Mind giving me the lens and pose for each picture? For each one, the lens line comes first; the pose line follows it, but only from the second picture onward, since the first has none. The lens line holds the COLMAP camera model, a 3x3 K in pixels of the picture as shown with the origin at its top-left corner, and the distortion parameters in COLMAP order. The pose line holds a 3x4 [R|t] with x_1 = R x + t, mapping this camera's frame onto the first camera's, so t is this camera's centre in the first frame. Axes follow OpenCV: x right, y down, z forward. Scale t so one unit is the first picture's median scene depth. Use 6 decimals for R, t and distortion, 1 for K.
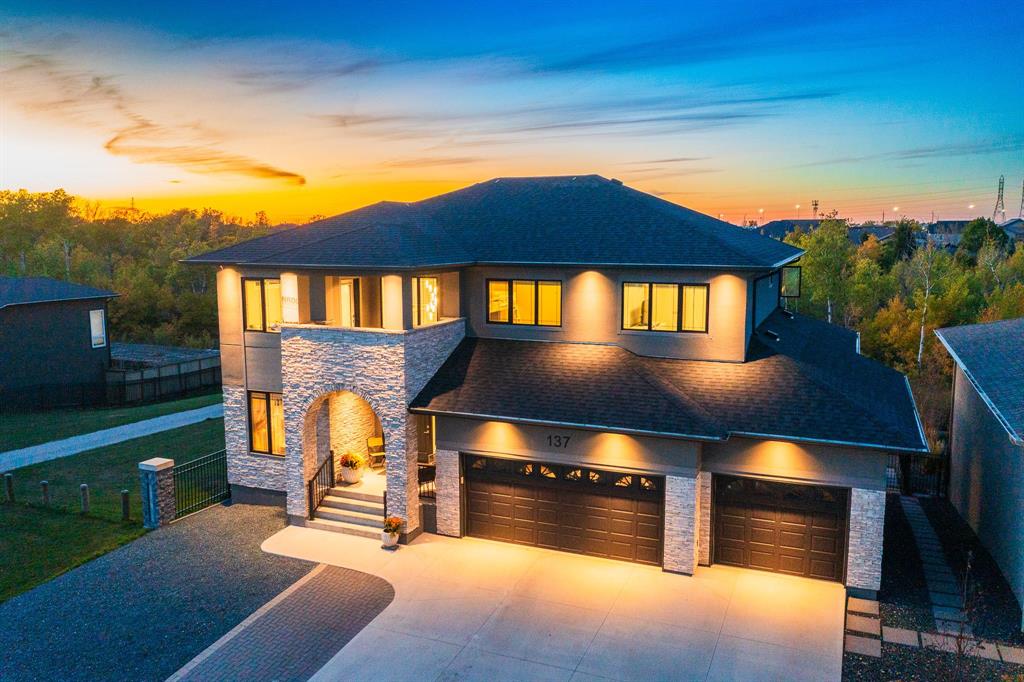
lens RADIAL K [[804.3, 0, 521.0], [0, 804.3, 339.5], [0, 0, 1]] dist [-0.006701, 0.000116]
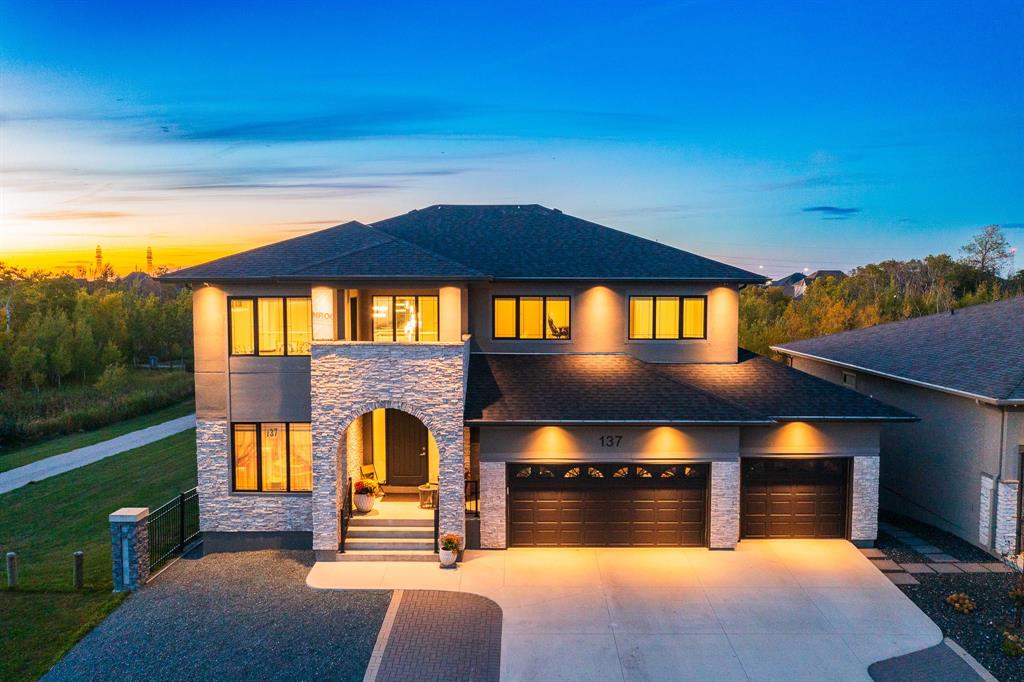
lens RADIAL K [[804.3, 0, 521.0], [0, 804.3, 339.5], [0, 0, 1]] dist [-0.006701, 0.000116]
pose [[0.922342, -0.023385, 0.385667, -0.440504], [0.049906, 0.997016, -0.058898, 0.045779], [-0.383139, 0.073571, 0.920756, 0.049212]]
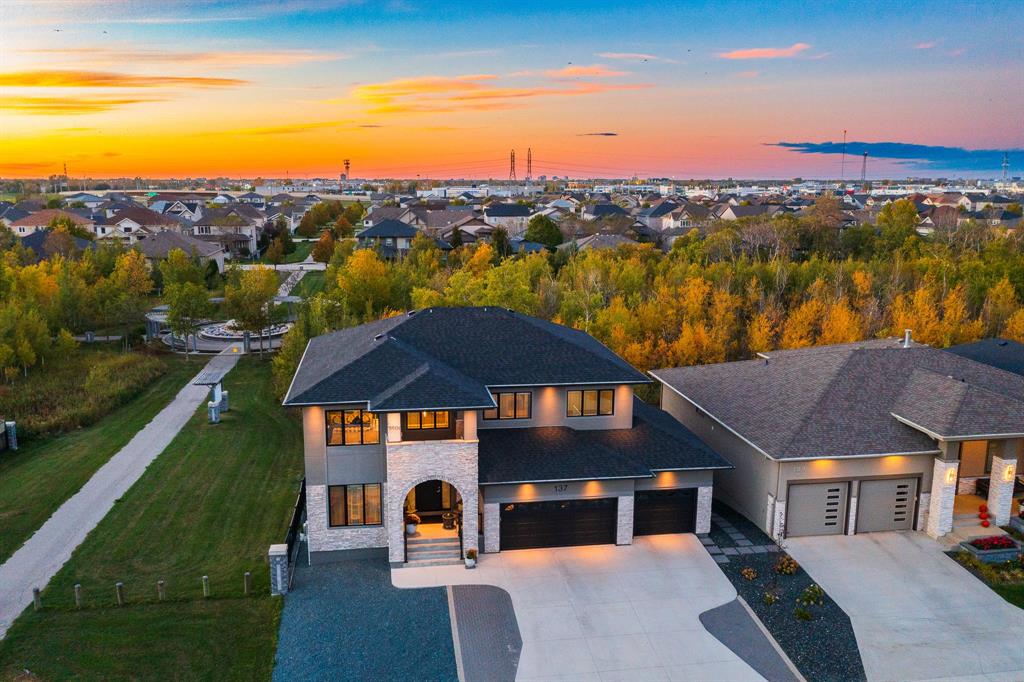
lens RADIAL K [[815.6, 0, 512.0], [0, 815.6, 341.0], [0, 0, 1]] dist [-0.002685, 0.000723]
pose [[0.855874, -0.087857, 0.509668, -0.892289], [0.062597, 0.995818, 0.066543, -0.310897], [-0.513383, -0.025048, 0.857794, -0.478620]]
